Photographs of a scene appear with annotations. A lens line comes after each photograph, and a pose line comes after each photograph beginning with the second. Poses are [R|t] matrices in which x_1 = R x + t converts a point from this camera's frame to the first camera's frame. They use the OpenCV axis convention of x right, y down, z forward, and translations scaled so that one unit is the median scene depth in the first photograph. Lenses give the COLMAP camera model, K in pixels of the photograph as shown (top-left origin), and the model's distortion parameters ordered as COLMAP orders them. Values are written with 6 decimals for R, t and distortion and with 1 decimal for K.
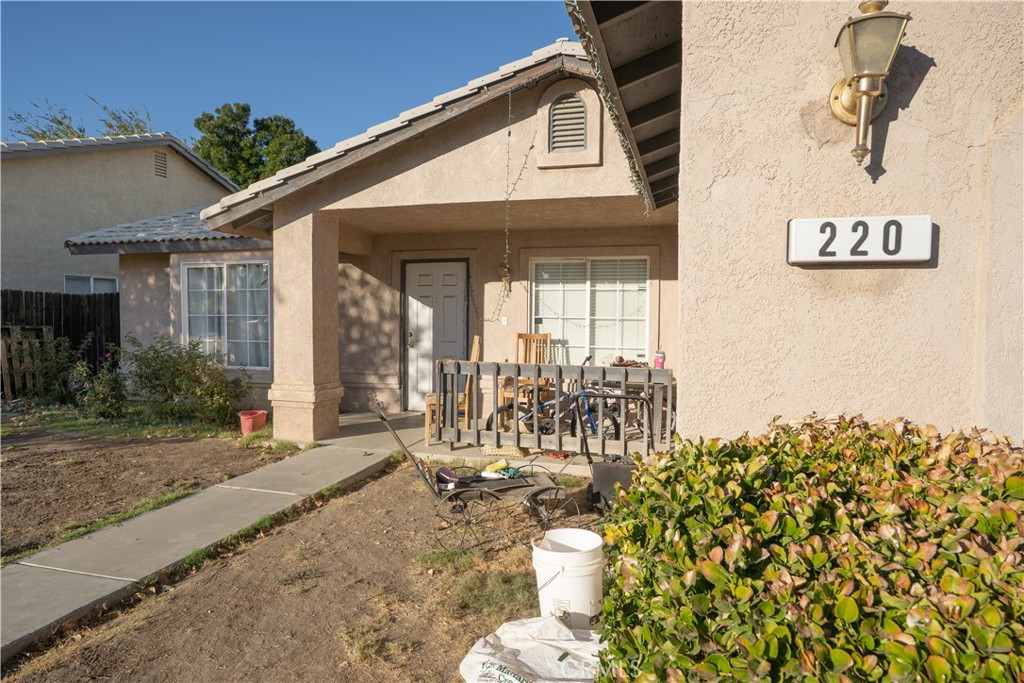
lens RADIAL K [[603.0, 0, 512.0], [0, 603.0, 341.5], [0, 0, 1]] dist [-0.021019, 0.000086]
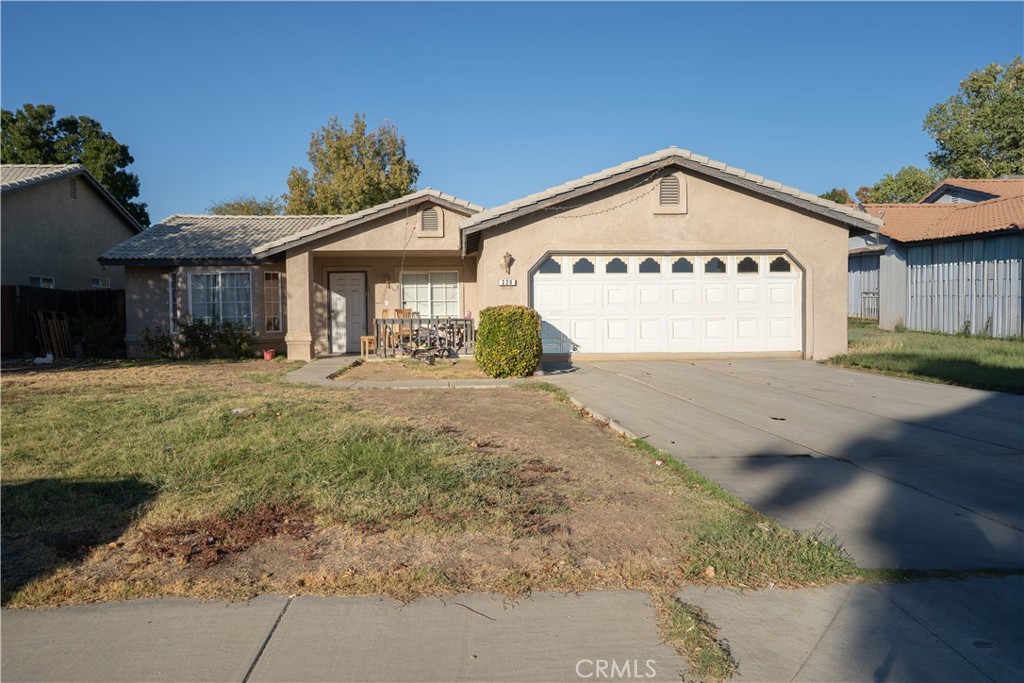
lens RADIAL K [[768.2, 0, 512.0], [0, 768.2, 341.5], [0, 0, 1]] dist [-0.000394, -0.000078]
pose [[0.937415, -0.028617, 0.347036, -0.515324], [0.031835, 0.999487, -0.003575, 0.115002], [-0.346756, 0.014399, 0.937845, -1.517235]]
